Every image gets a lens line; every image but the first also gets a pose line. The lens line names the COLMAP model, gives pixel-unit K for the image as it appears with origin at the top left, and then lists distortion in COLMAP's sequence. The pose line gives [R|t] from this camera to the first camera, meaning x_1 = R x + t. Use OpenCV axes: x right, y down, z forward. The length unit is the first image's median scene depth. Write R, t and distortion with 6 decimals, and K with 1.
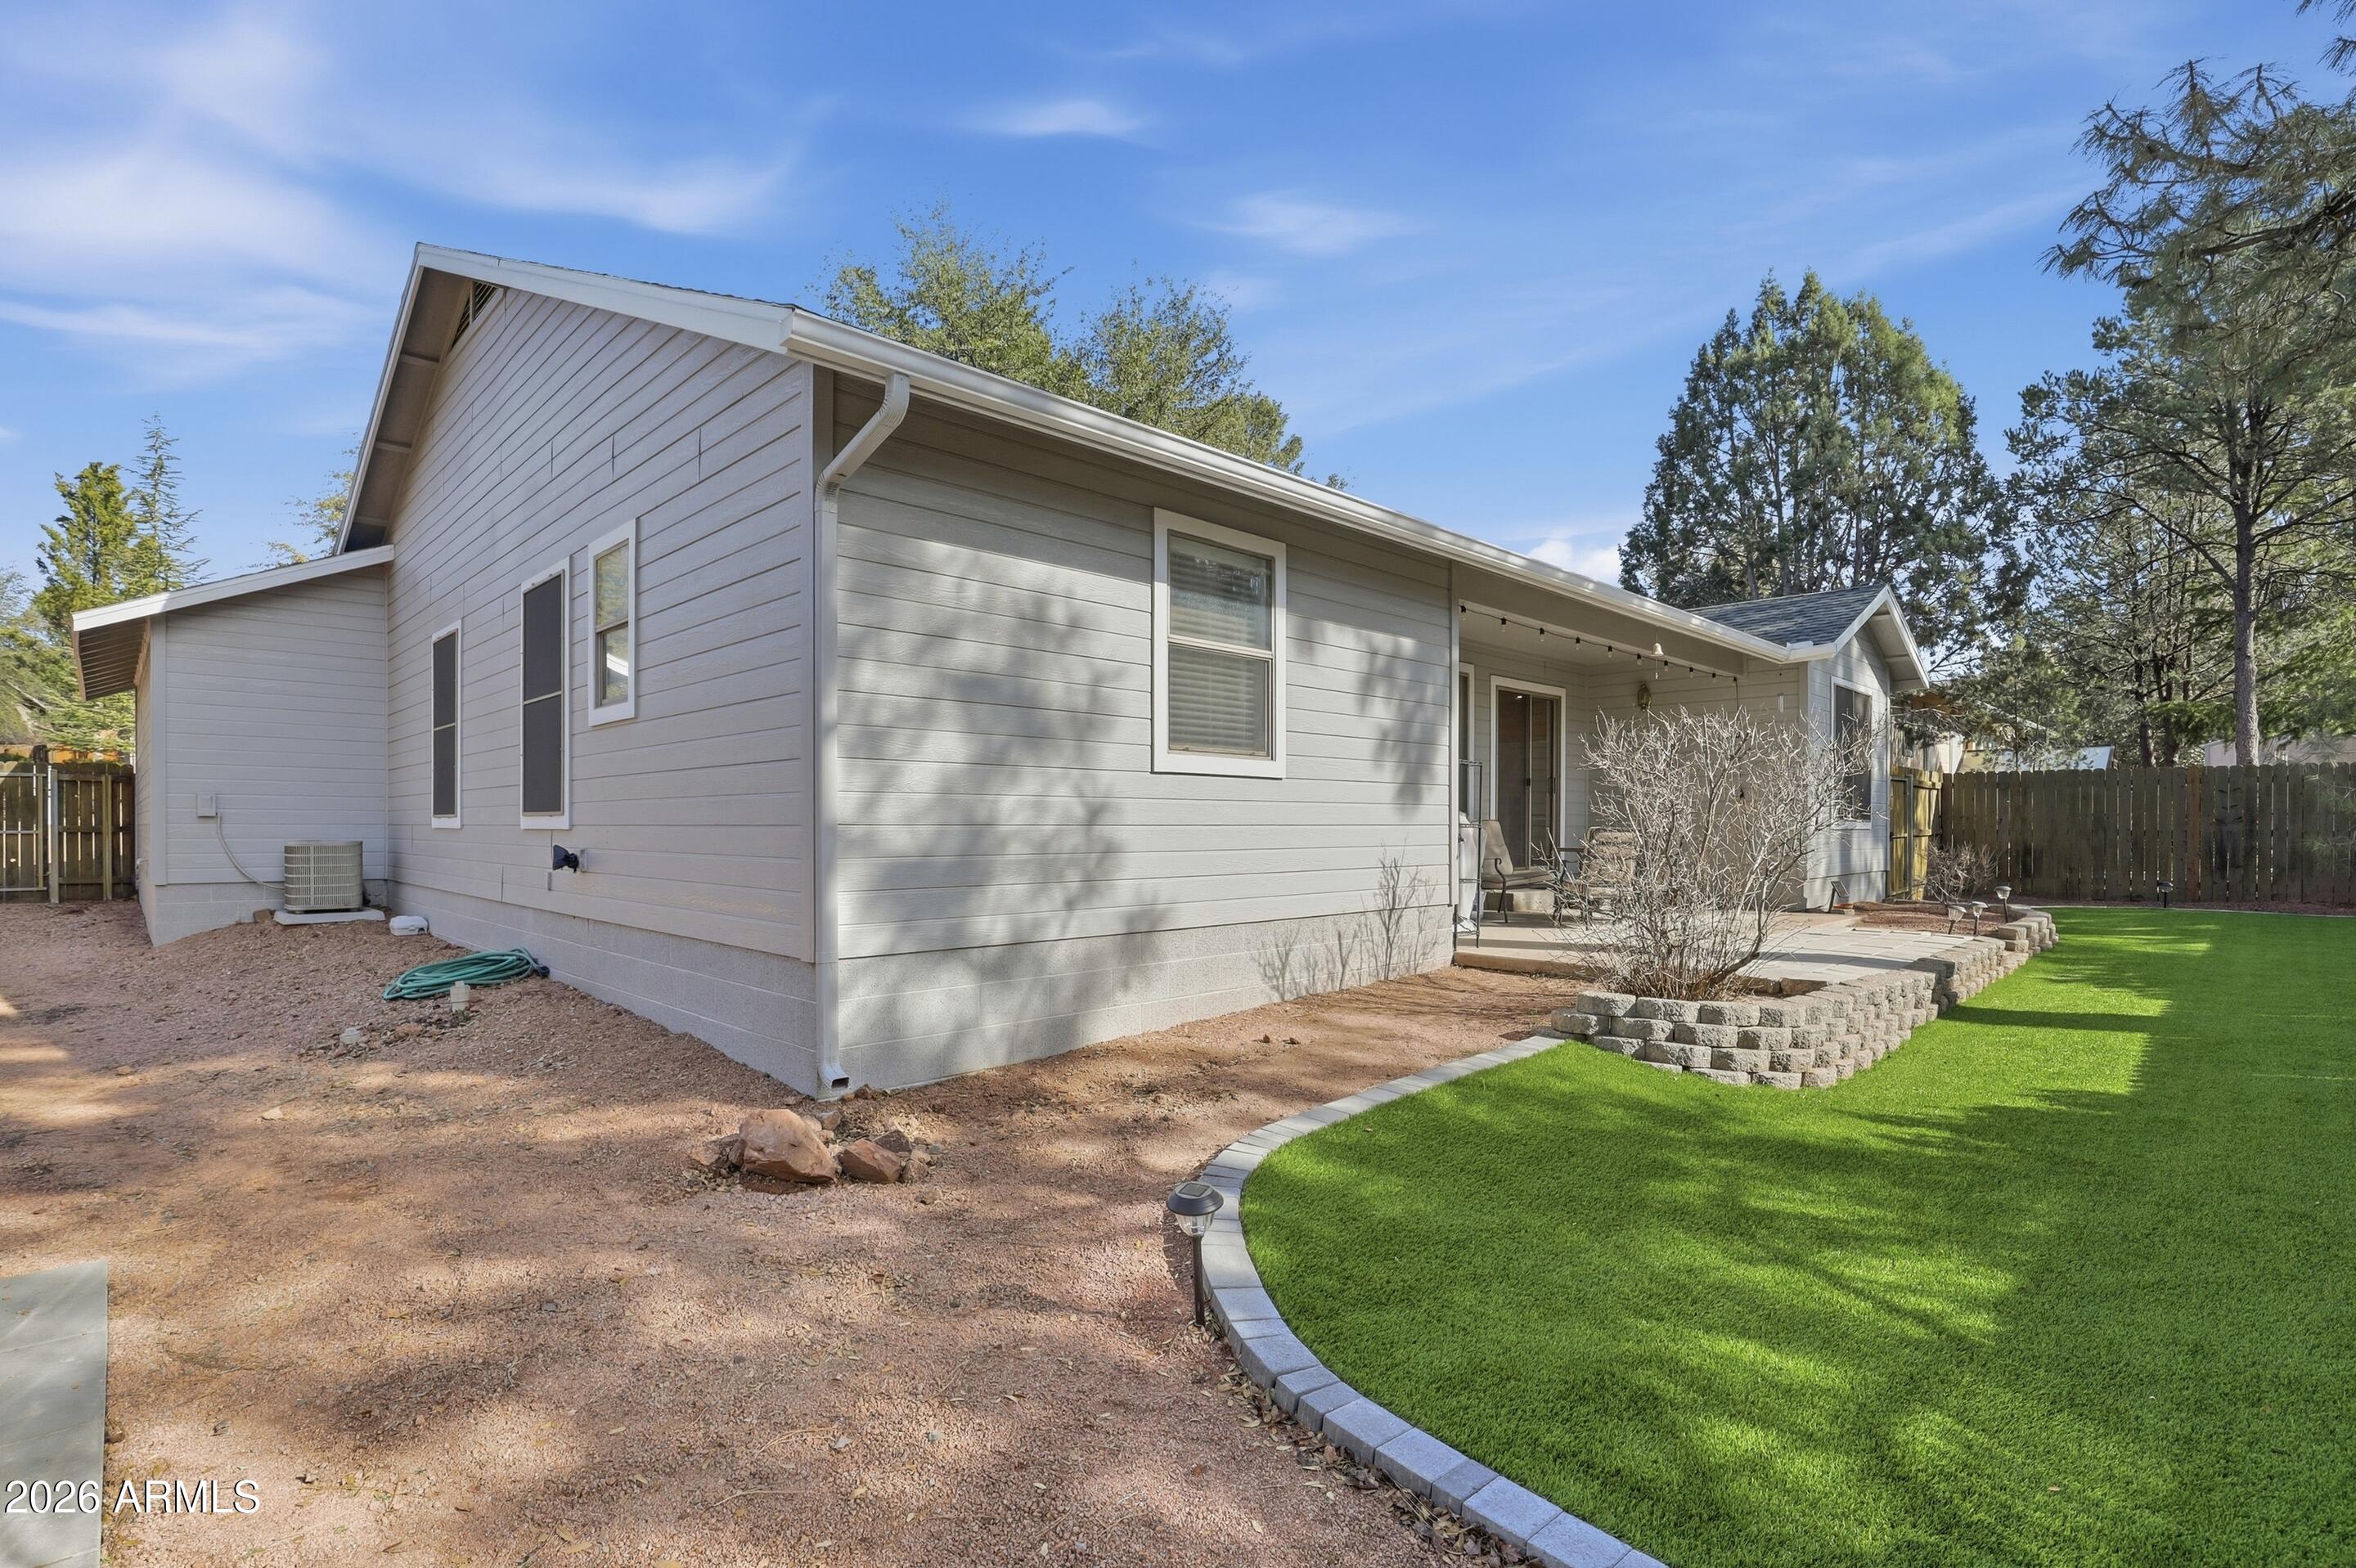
lens RADIAL K [[1131.6, 0, 1168.9], [0, 1131.6, 822.5], [0, 0, 1]] dist [-0.042948, 0.011443]
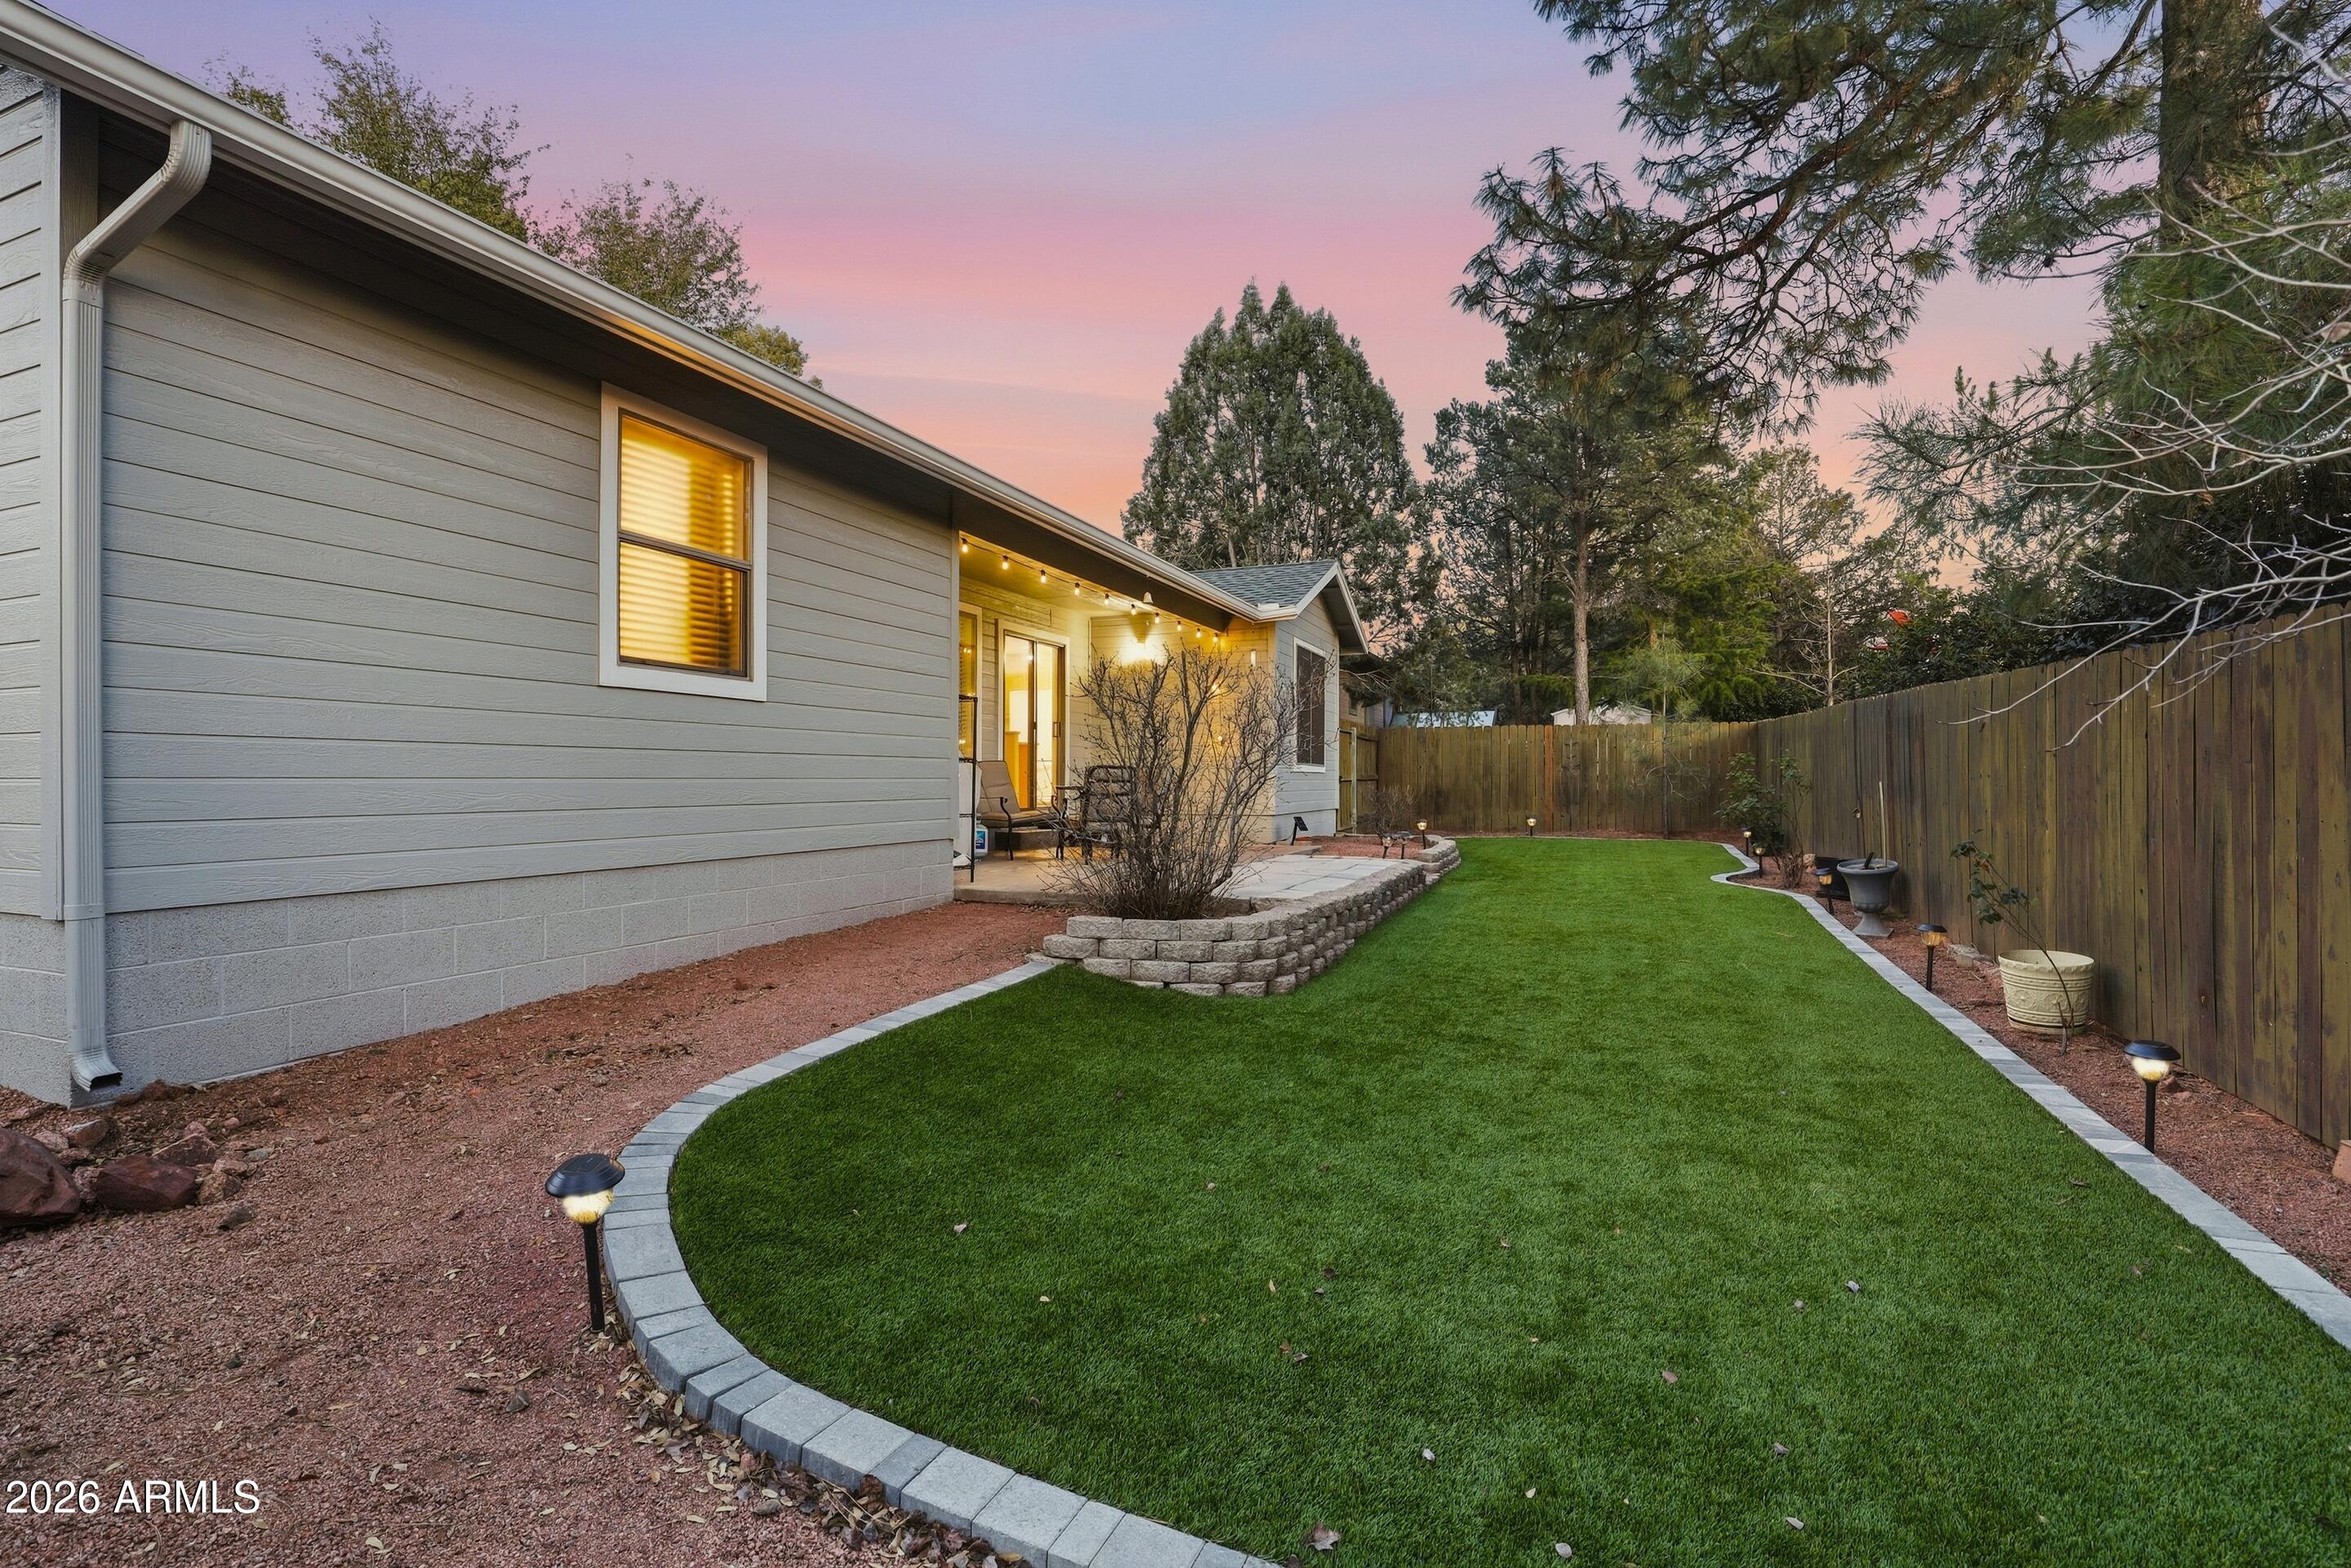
lens RADIAL K [[1092.6, 0, 1163.3], [0, 1092.6, 781.3], [0, 0, 1]] dist [-0.023744, -0.000204]
pose [[0.915762, -0.001993, 0.401717, 0.023971], [0.001282, 0.999997, 0.002039, 0.013636], [-0.401720, -0.001353, 0.915761, 0.033320]]
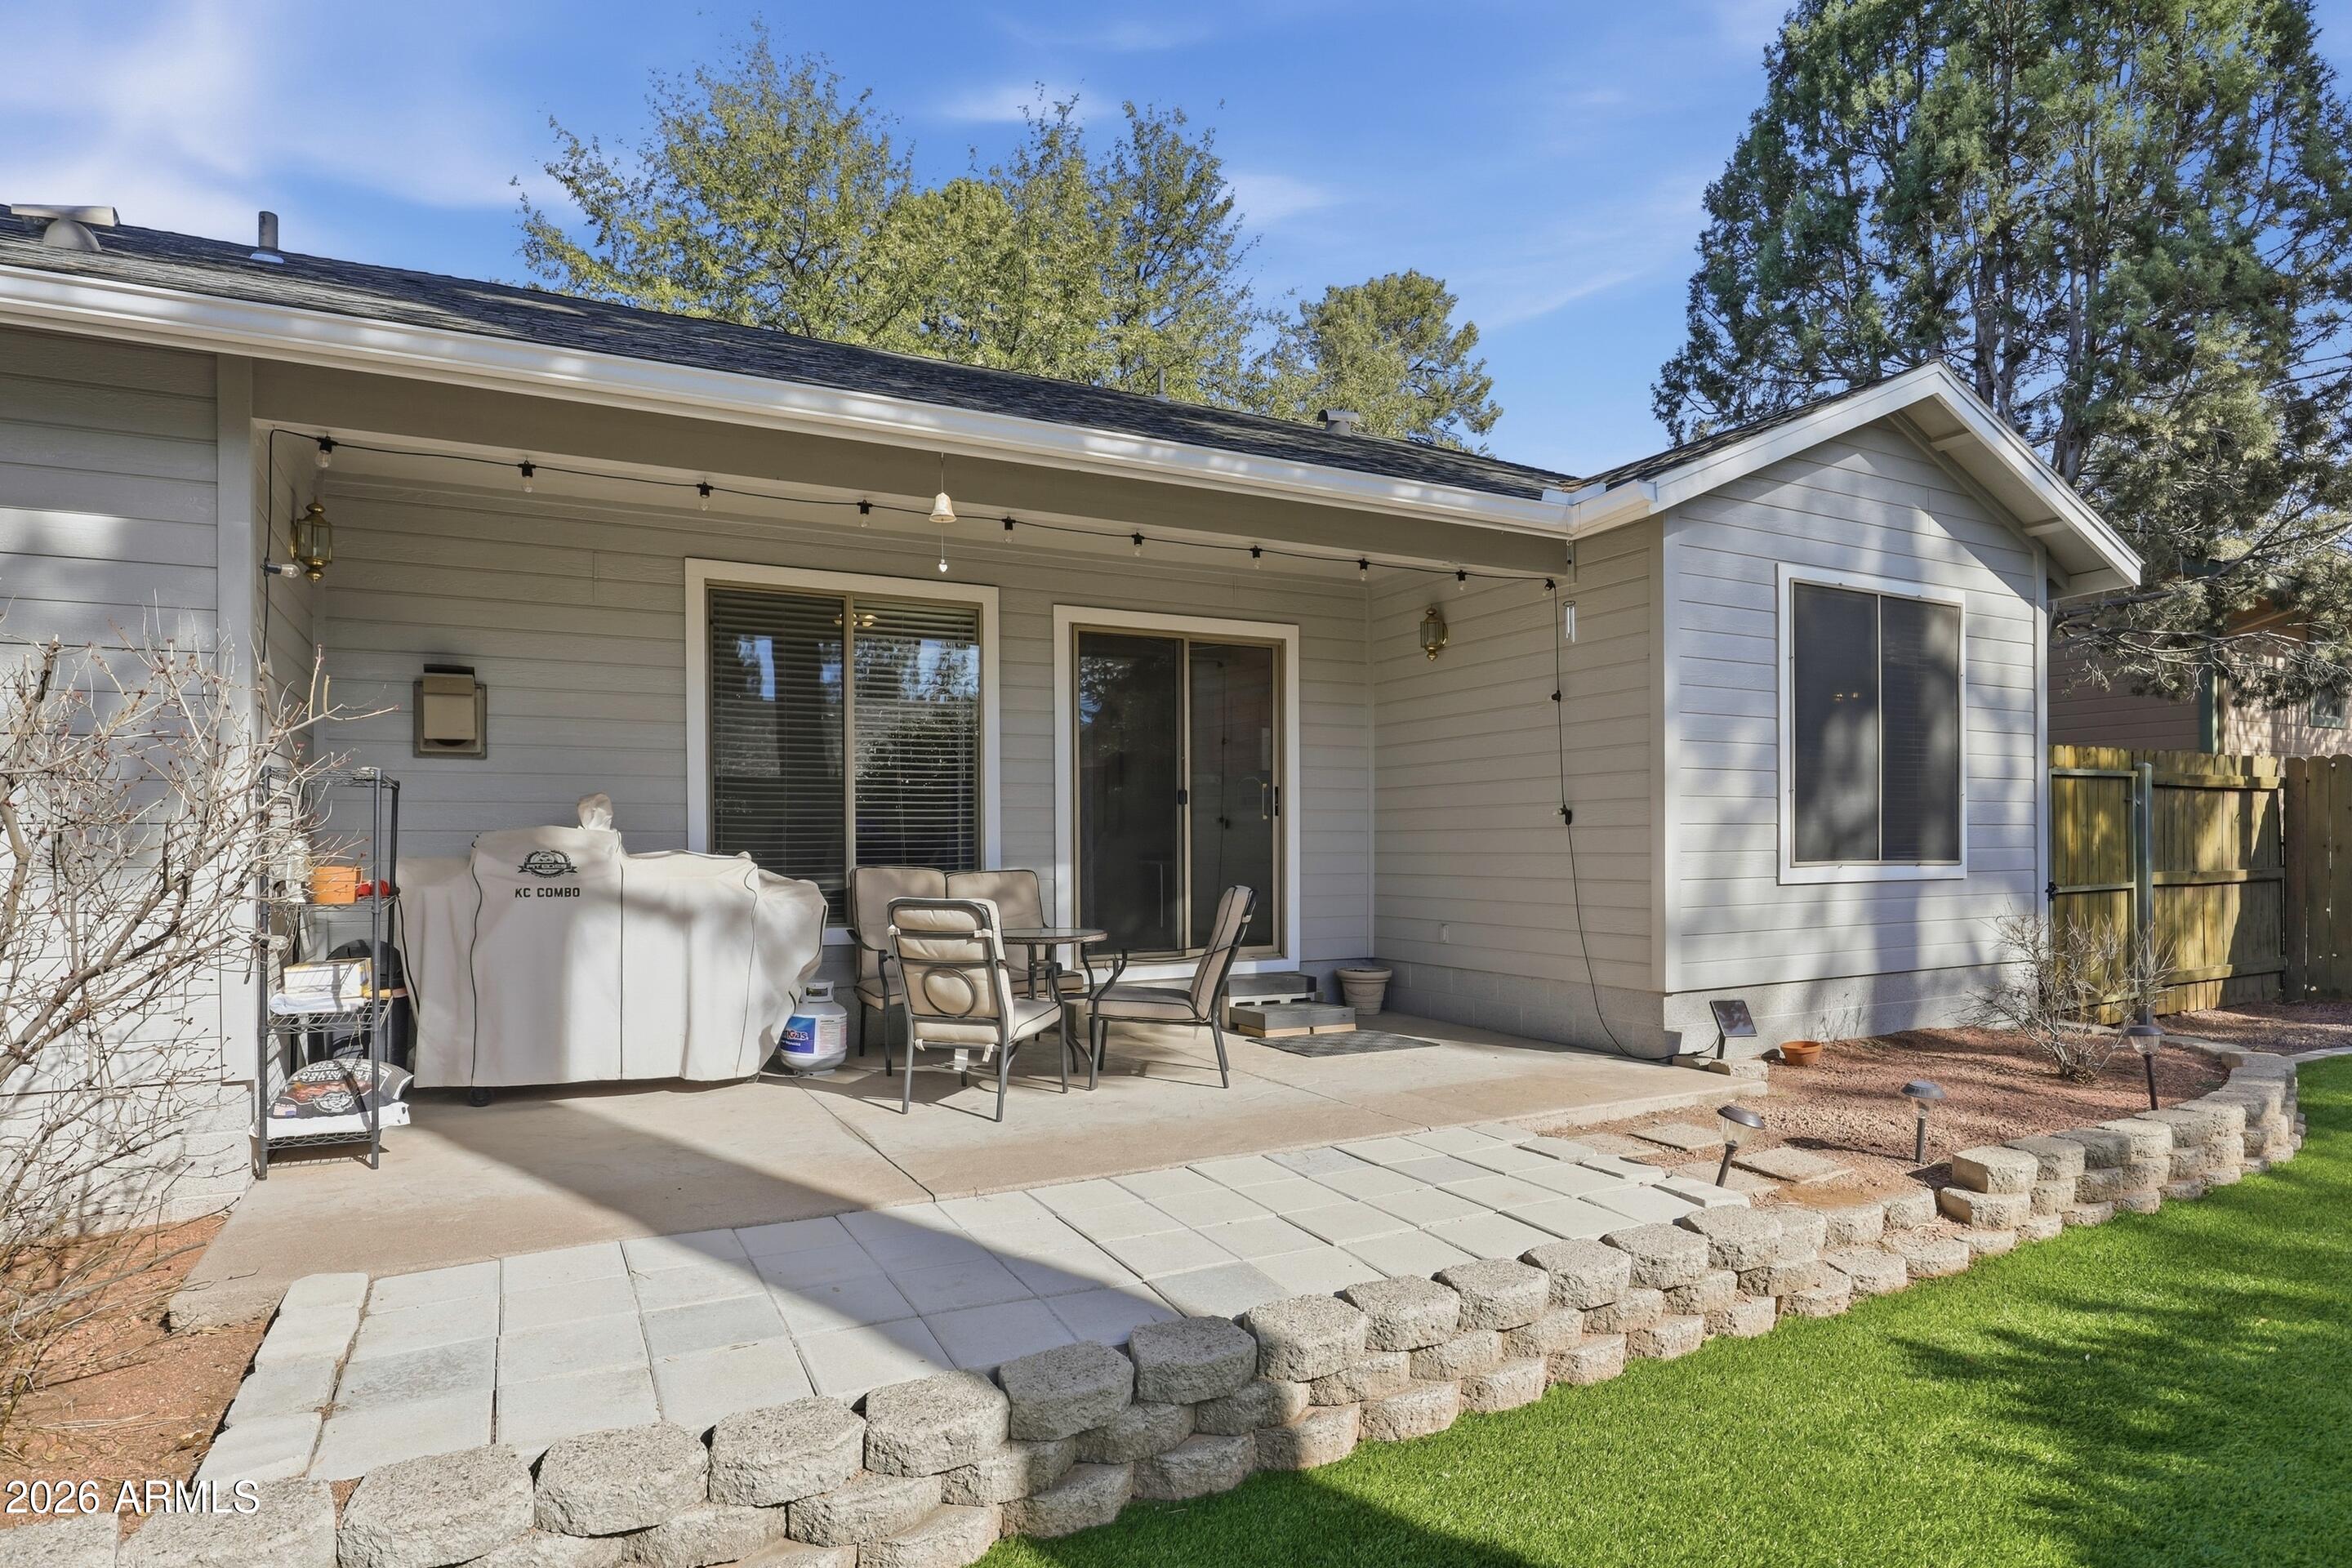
lens RADIAL K [[1279.1, 0, 1171.0], [0, 1279.1, 791.9], [0, 0, 1]] dist [-0.019385, -0.000512]
pose [[0.959122, -0.004702, -0.282953, 0.480063], [-0.000157, 0.999853, -0.017146, -0.027013], [0.282992, 0.016489, 0.958981, 0.397167]]
